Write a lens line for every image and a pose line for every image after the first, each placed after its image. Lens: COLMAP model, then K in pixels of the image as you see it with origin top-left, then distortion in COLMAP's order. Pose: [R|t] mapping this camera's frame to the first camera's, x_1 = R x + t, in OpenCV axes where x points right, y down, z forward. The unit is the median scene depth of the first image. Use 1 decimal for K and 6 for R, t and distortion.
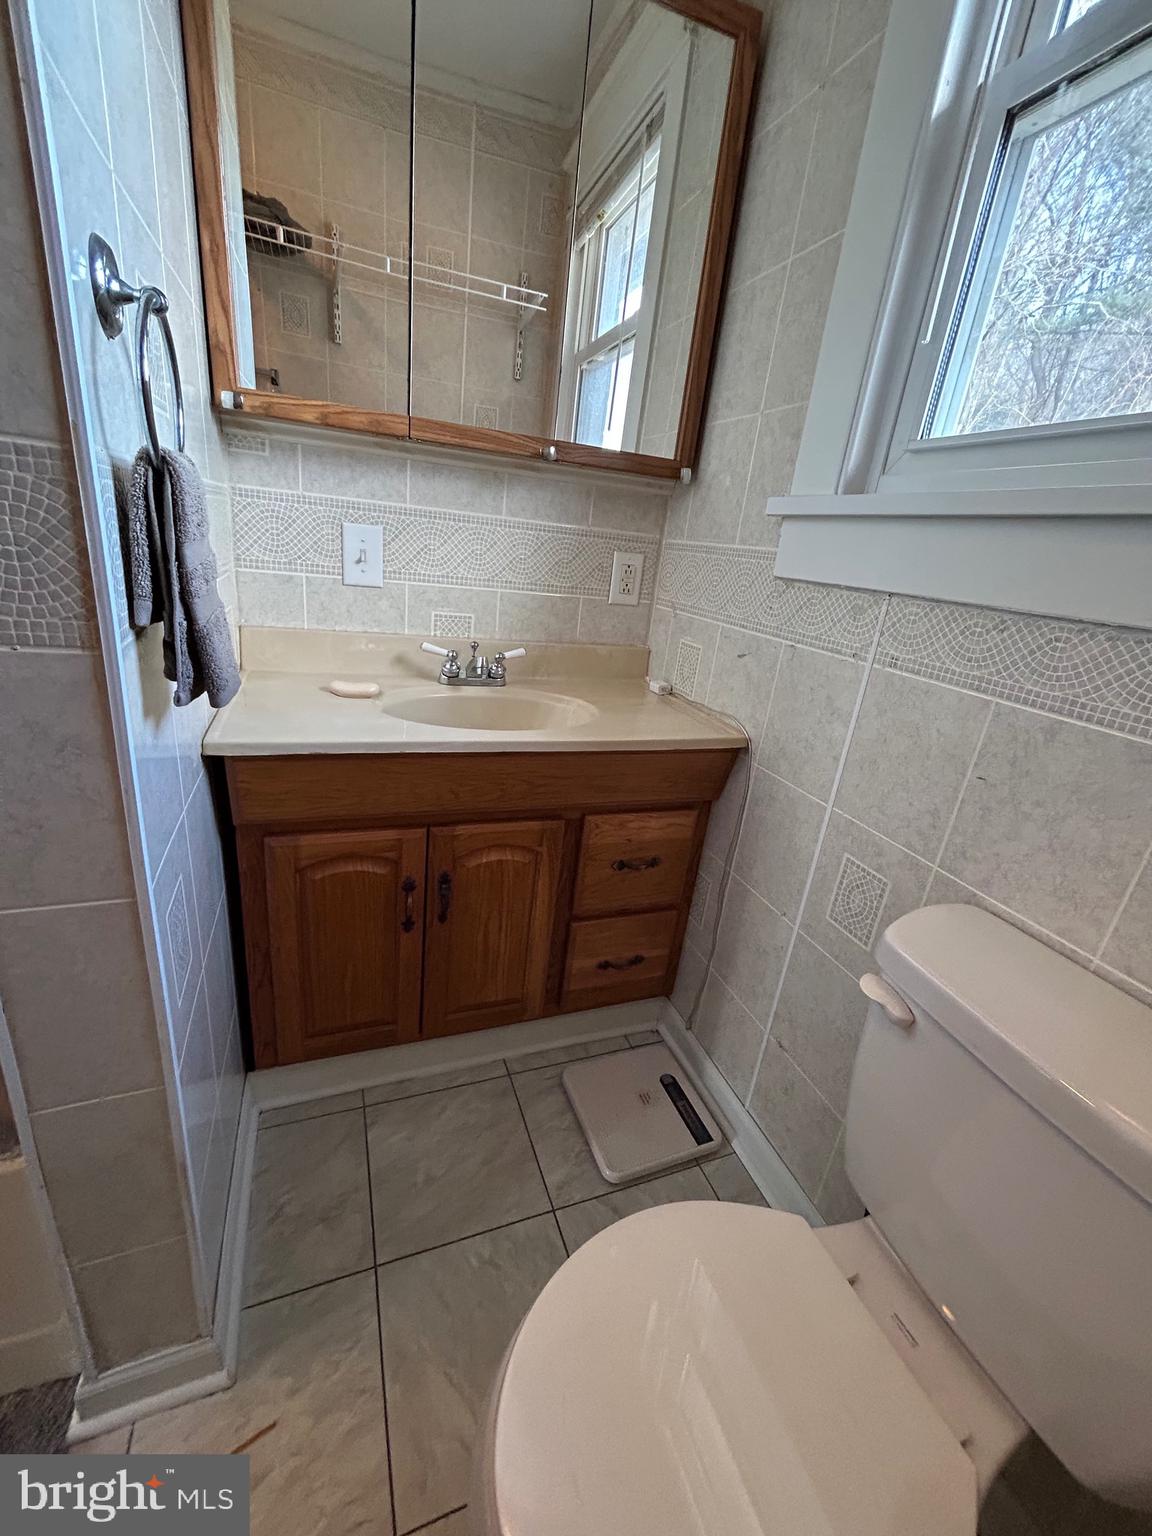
lens RADIAL K [[617.3, 0, 577.5], [0, 617.3, 764.9], [0, 0, 1]] dist [-0.002412, 0.000830]
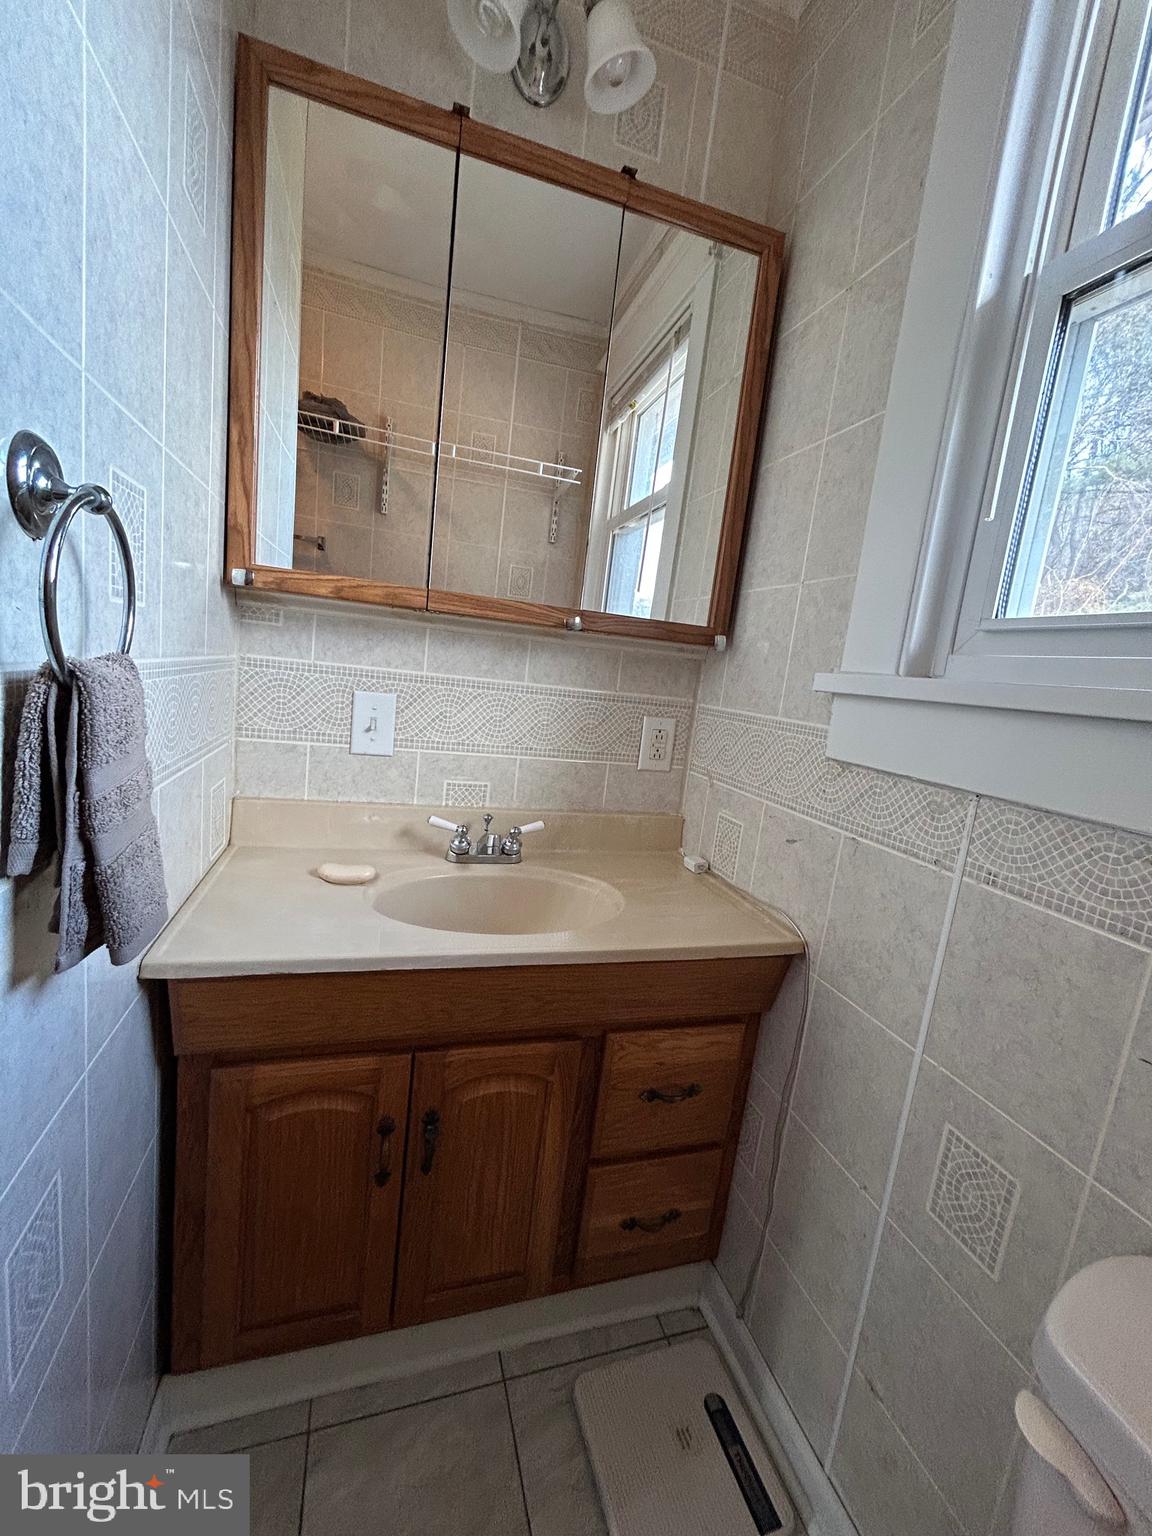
lens RADIAL K [[617.3, 0, 577.5], [0, 617.3, 764.9], [0, 0, 1]] dist [-0.002412, 0.000830]
pose [[0.998412, 0.012002, -0.055047, 0.014444], [-0.022777, 0.979625, -0.199538, -0.106678], [0.051530, 0.200475, 0.978343, 0.123548]]
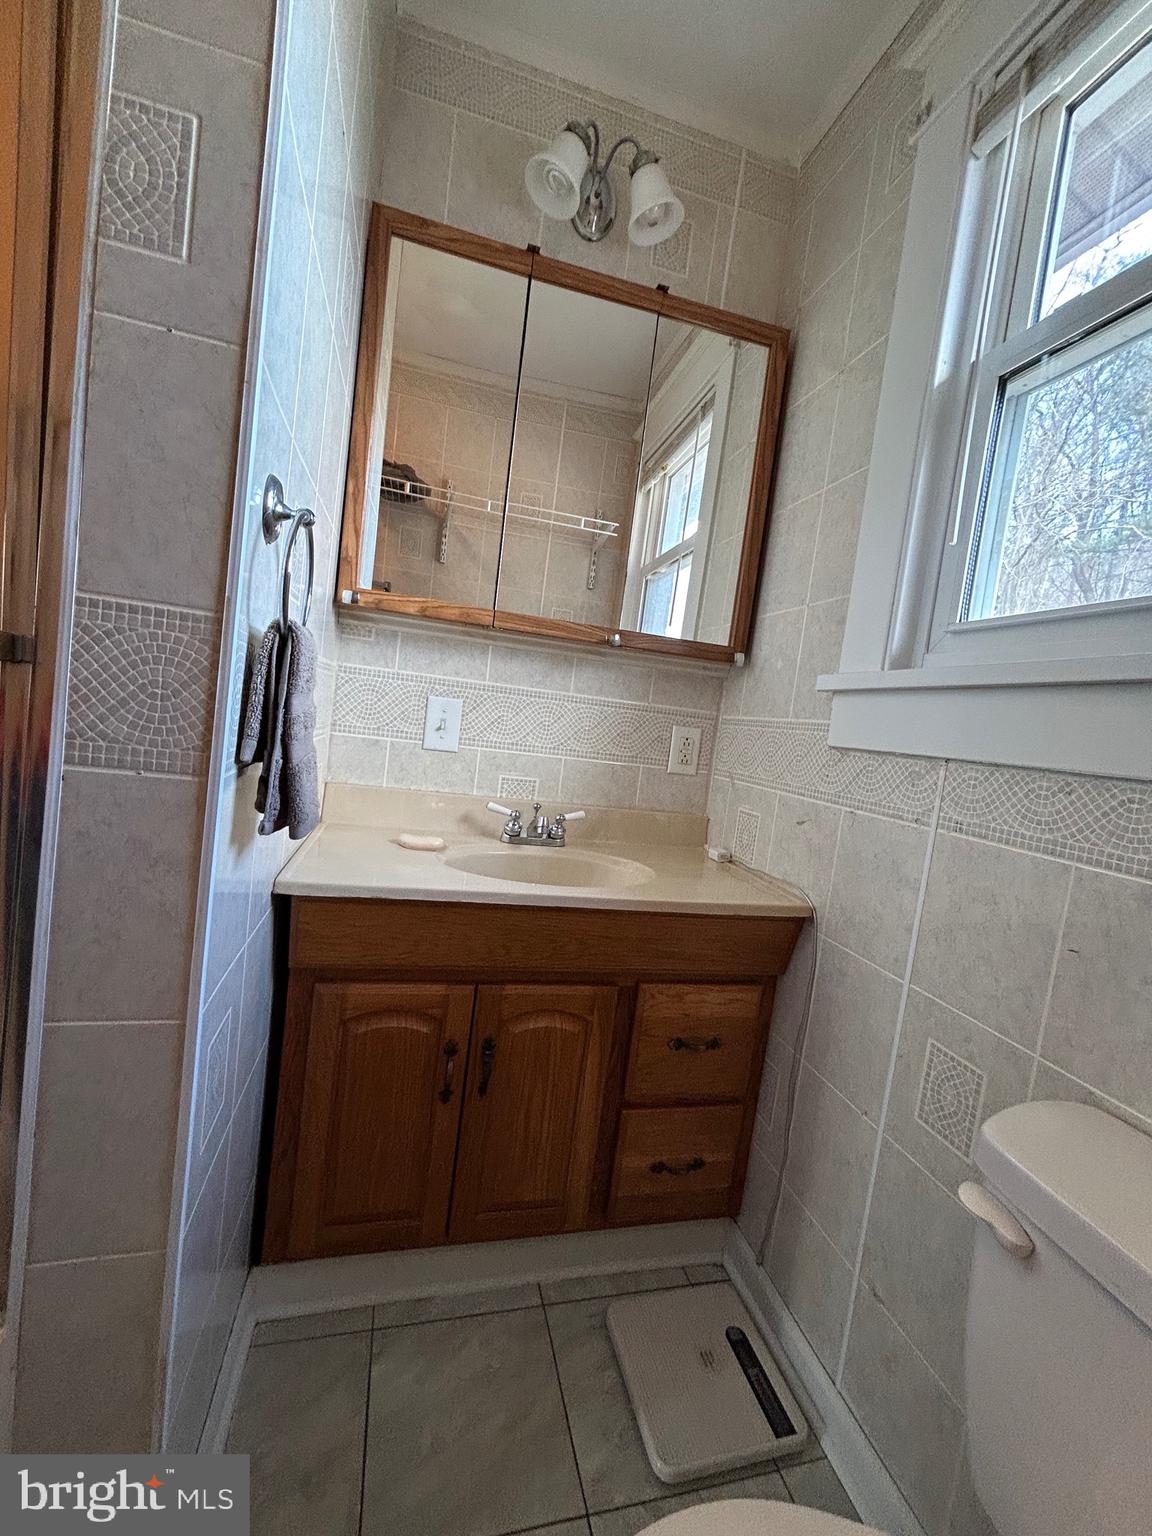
lens RADIAL K [[617.9, 0, 577.4], [0, 617.9, 765.3], [0, 0, 1]] dist [-0.010477, 0.008223]
pose [[0.994355, 0.020323, -0.104141, 0.009477], [-0.049114, 0.958169, -0.281959, 0.034364], [0.094055, 0.285482, 0.953758, -0.010851]]
